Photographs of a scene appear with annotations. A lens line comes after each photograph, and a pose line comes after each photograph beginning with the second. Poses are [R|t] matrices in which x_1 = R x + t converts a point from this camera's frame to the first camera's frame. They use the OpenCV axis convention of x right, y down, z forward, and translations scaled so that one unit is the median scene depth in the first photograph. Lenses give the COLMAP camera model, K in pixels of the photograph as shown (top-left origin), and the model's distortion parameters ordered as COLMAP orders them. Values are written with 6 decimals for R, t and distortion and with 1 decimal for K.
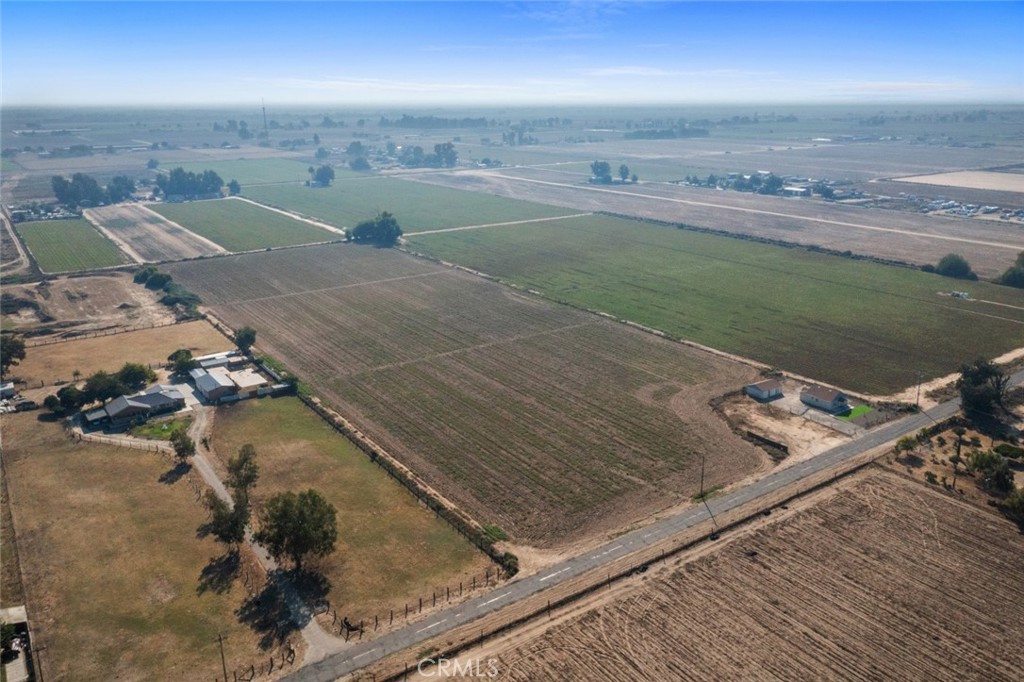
lens RADIAL K [[803.0, 0, 539.2], [0, 803.0, 345.0], [0, 0, 1]] dist [-0.009327, 0.000499]
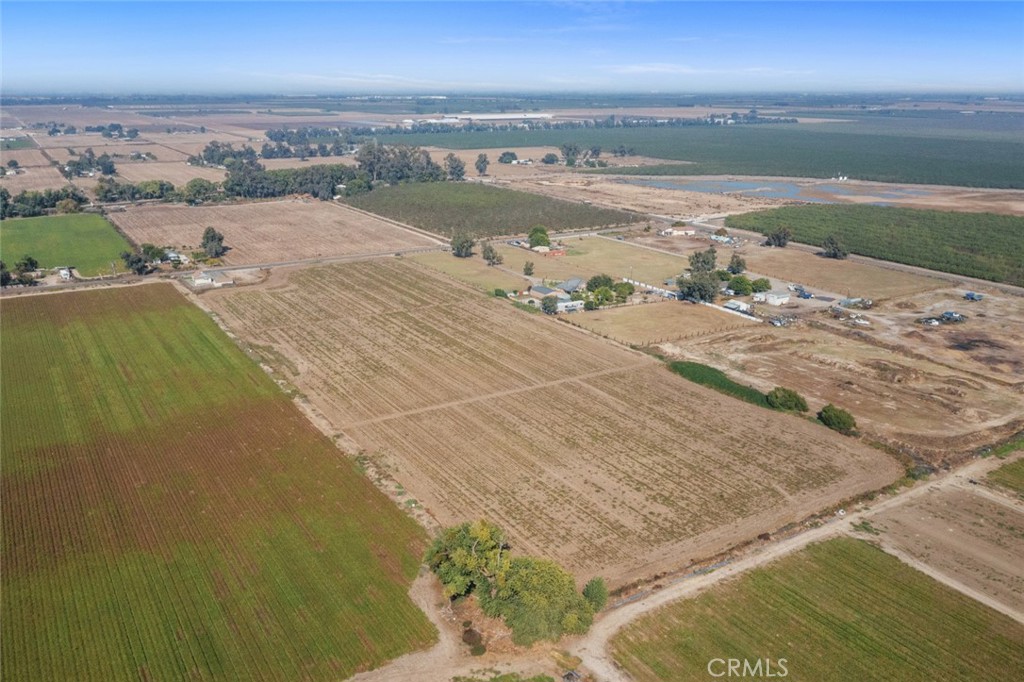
lens RADIAL K [[853.0, 0, 512.0], [0, 853.0, 341.0], [0, 0, 1]] dist [-0.007109, -0.000526]
pose [[-0.997383, -0.017665, 0.070107, -0.492264], [0.024776, 0.827462, 0.560975, -0.893934], [-0.067921, 0.561244, -0.824859, 2.659245]]
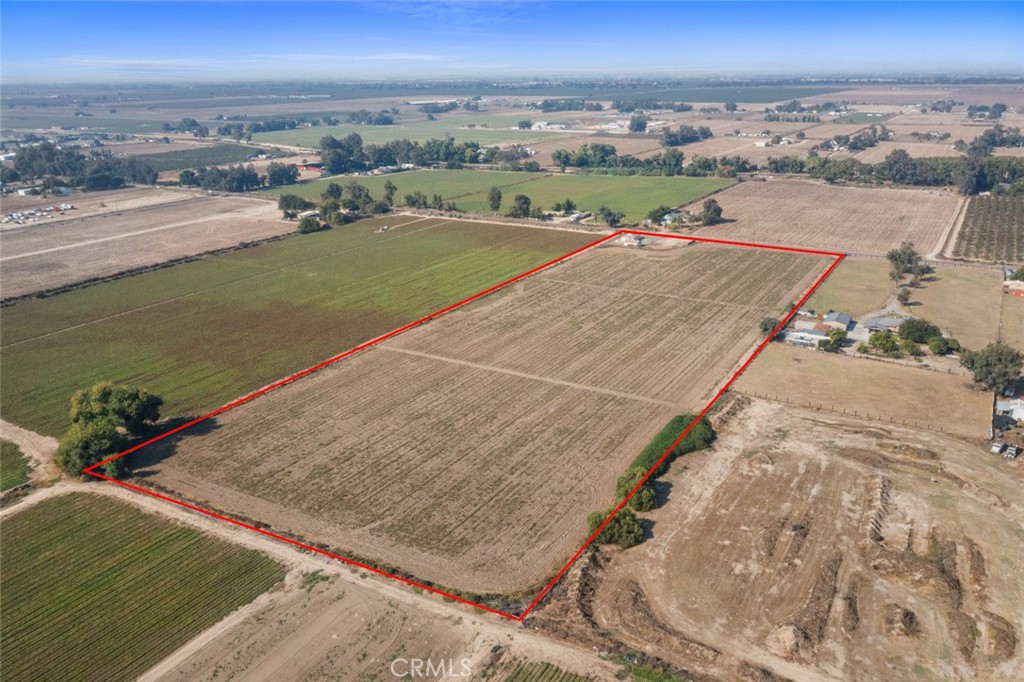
lens RADIAL K [[812.4, 0, 513.6], [0, 812.4, 332.0], [0, 0, 1]] dist [-0.006929, -0.007933]
pose [[-0.401581, -0.271157, 0.874761, -1.454998], [0.290066, 0.868329, 0.402325, -0.666516], [-0.868674, 0.415305, -0.270051, 1.961811]]
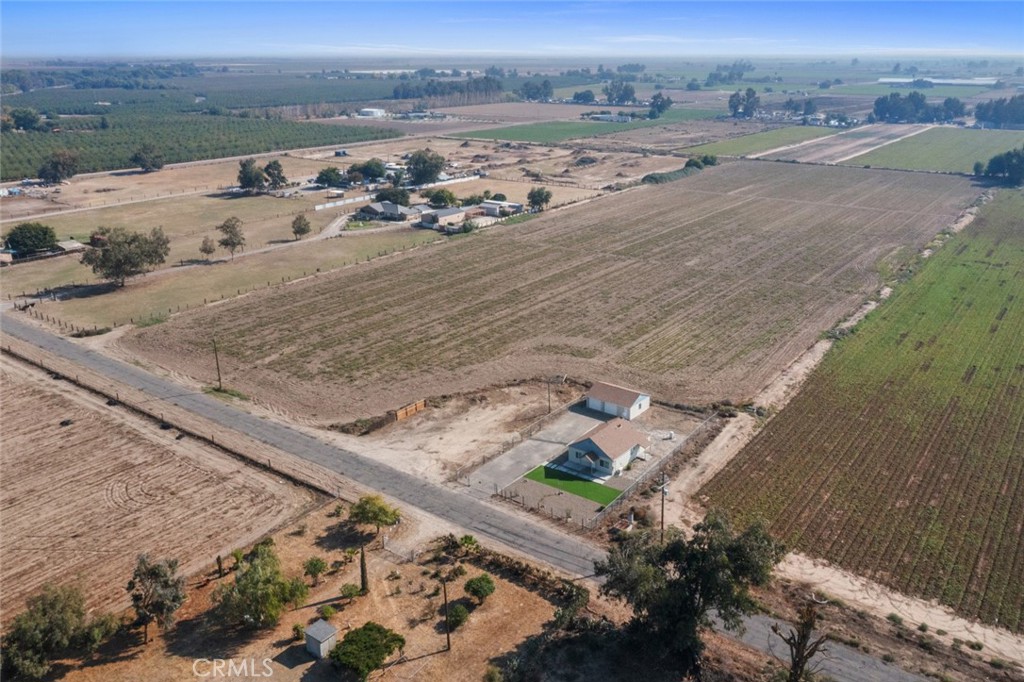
lens RADIAL K [[798.5, 0, 538.2], [0, 798.5, 340.7], [0, 0, 1]] dist [-0.007513, -0.000321]
pose [[0.323582, 0.328055, -0.887510, 0.771583], [-0.282315, 0.928723, 0.240358, -0.104717], [0.903102, 0.172782, 0.393132, 0.760095]]
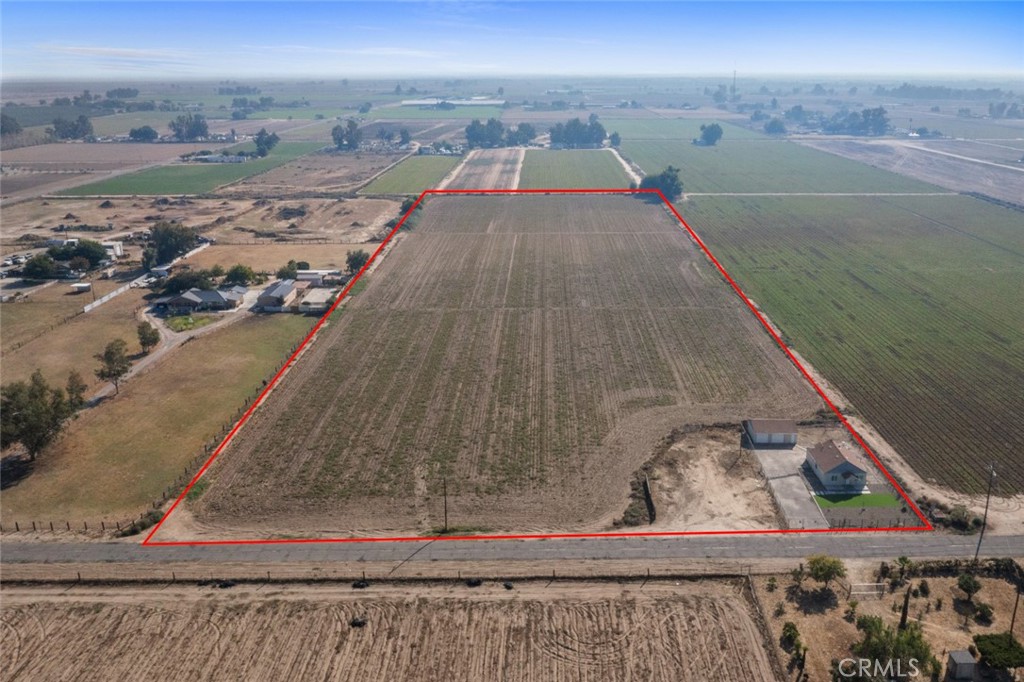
lens RADIAL K [[798.5, 0, 550.5], [0, 798.5, 339.6], [0, 0, 1]] dist [-0.007085, -0.001567]
pose [[0.817296, 0.191075, -0.543614, 0.498853], [-0.176119, 0.981107, 0.080065, -0.042283], [0.548643, 0.030304, 0.835508, 0.354210]]
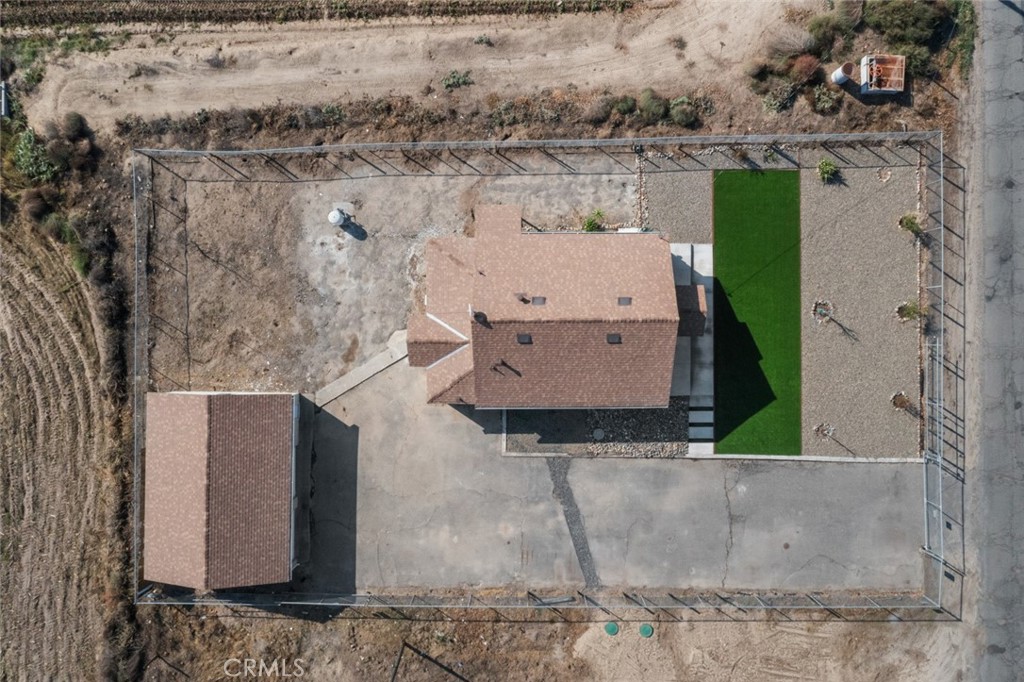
lens RADIAL K [[812.4, 0, 513.6], [0, 812.4, 332.0], [0, 0, 1]] dist [-0.006929, -0.007933]
pose [[0.569143, -0.822236, -0.002241, 0.352891], [0.248196, 0.169199, 0.953819, -0.092236], [-0.783885, -0.543415, 0.300374, 0.966719]]
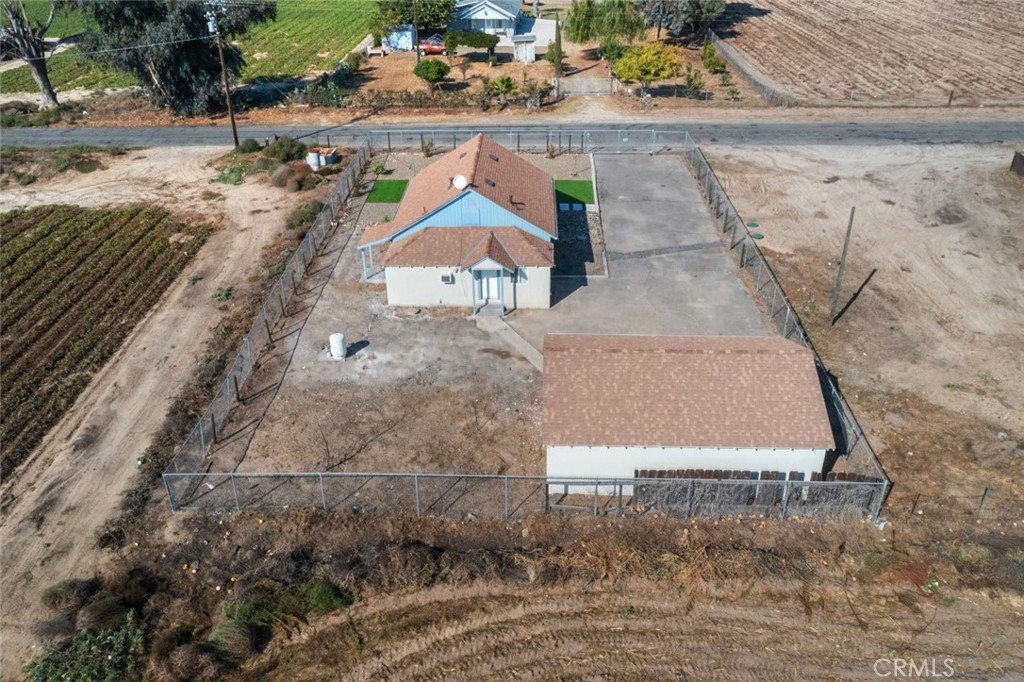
lens RADIAL K [[812.4, 0, 513.6], [0, 812.4, 332.0], [0, 0, 1]] dist [-0.006929, -0.007933]
pose [[-0.805374, -0.271182, 0.527098, 0.252182], [0.198062, 0.715001, 0.670481, -0.035377], [-0.558699, 0.644386, -0.522133, 1.114294]]
